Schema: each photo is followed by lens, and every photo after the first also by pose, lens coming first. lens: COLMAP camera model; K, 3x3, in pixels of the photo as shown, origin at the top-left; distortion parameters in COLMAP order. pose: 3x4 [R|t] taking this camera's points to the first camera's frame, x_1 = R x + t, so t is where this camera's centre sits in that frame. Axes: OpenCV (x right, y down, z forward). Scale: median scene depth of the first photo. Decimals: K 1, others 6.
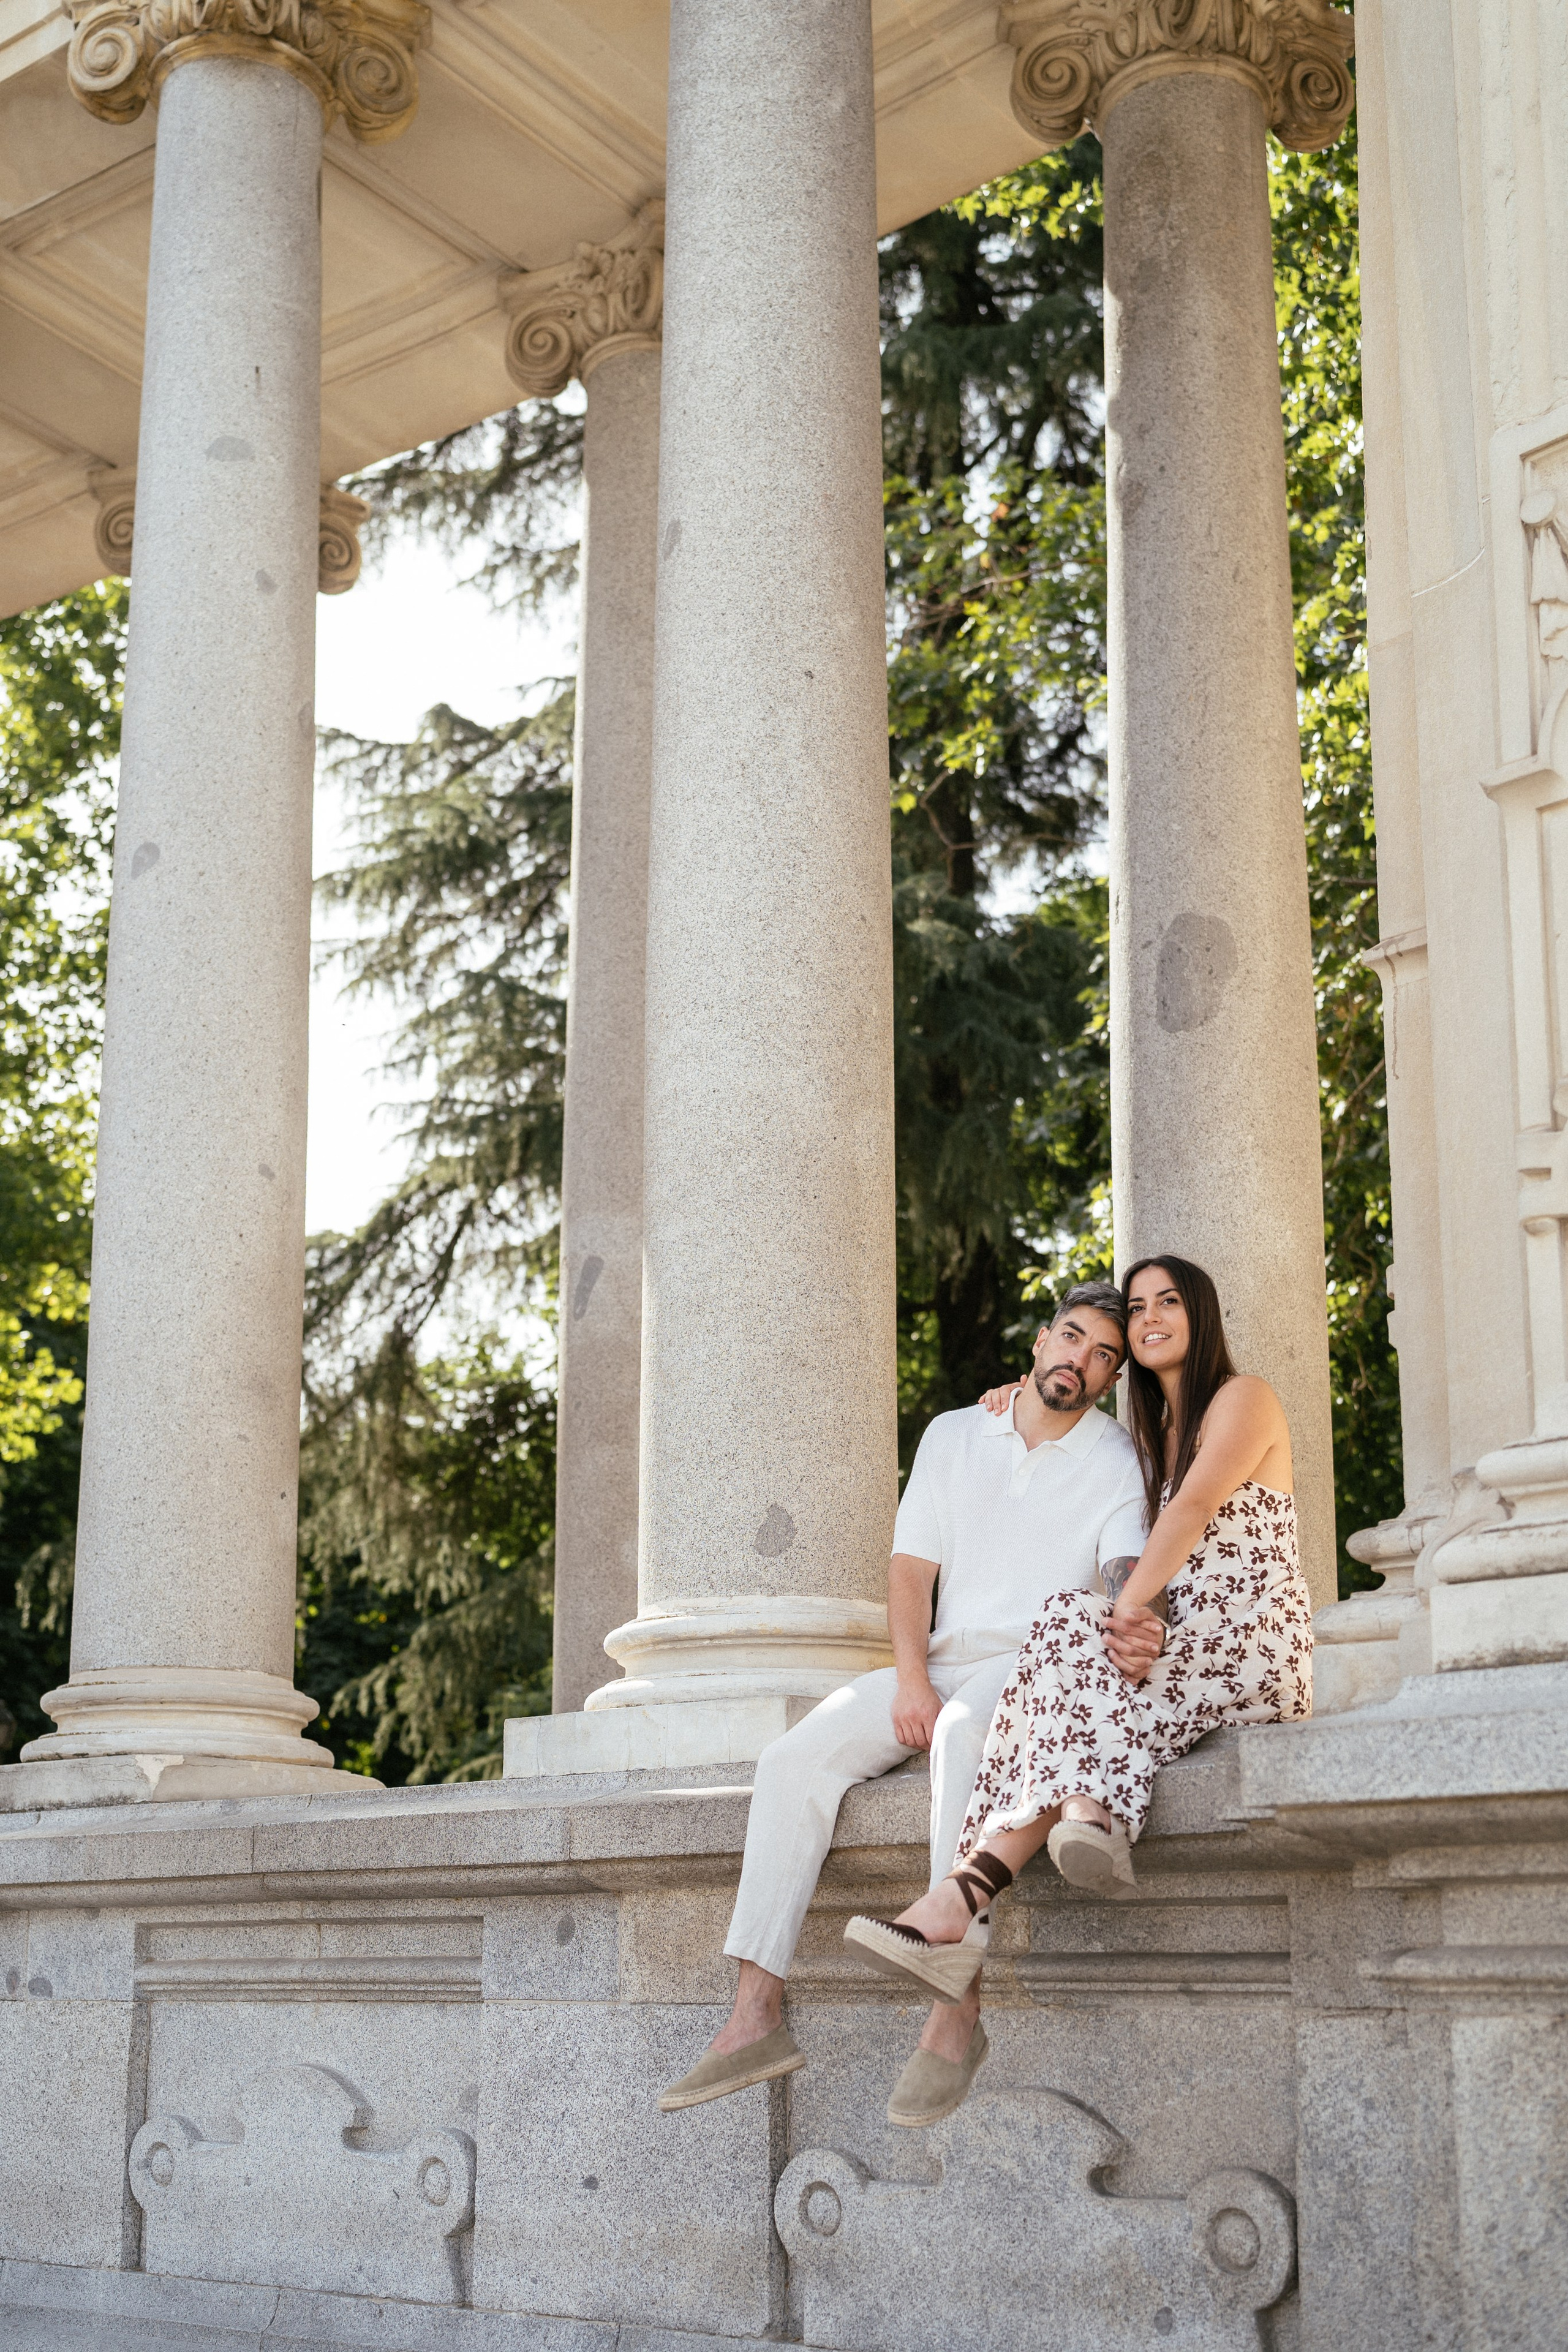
lens RADIAL K [[2510.3, 0, 778.1], [0, 2510.3, 994.0], [0, 0, 1]] dist [0.060551, 0.011577]
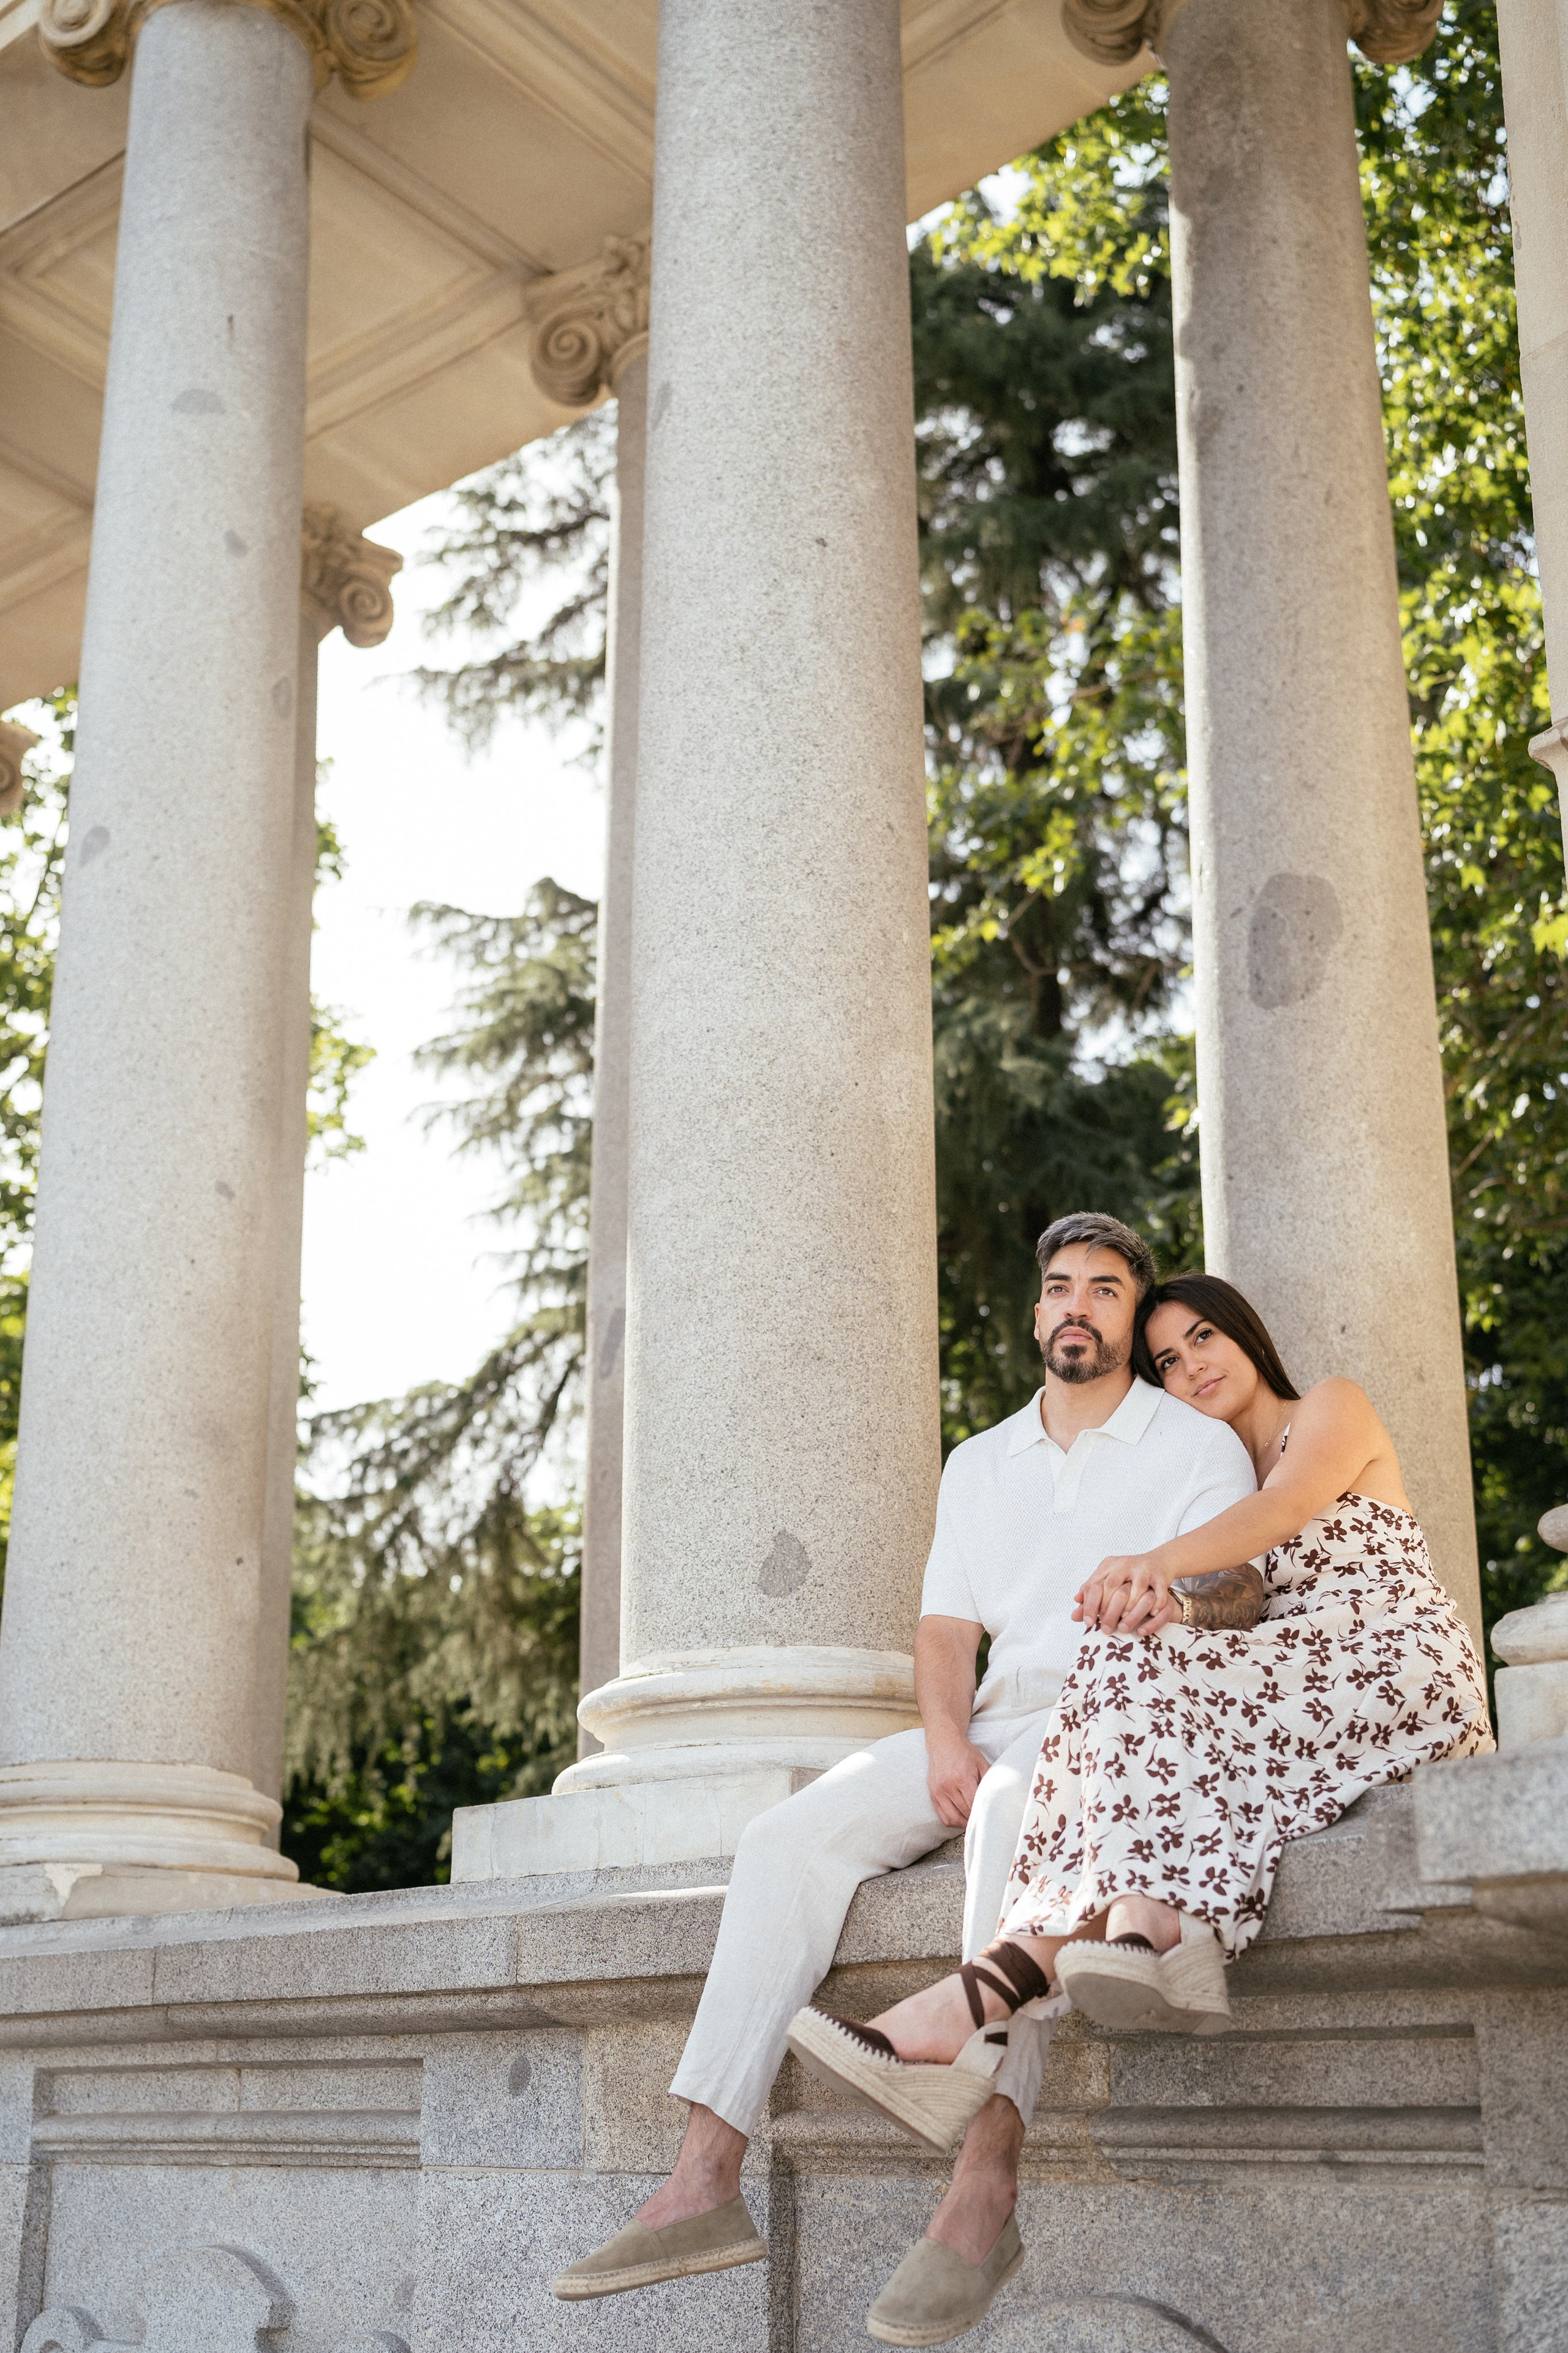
lens RADIAL K [[2420.6, 0, 789.0], [0, 2420.6, 1047.7], [0, 0, 1]] dist [0.042129, -0.001002]
pose [[0.999223, -0.017592, -0.035281, 0.022003], [0.016028, 0.998897, -0.044126, 0.061404], [0.036018, 0.043527, 0.998403, 0.167242]]
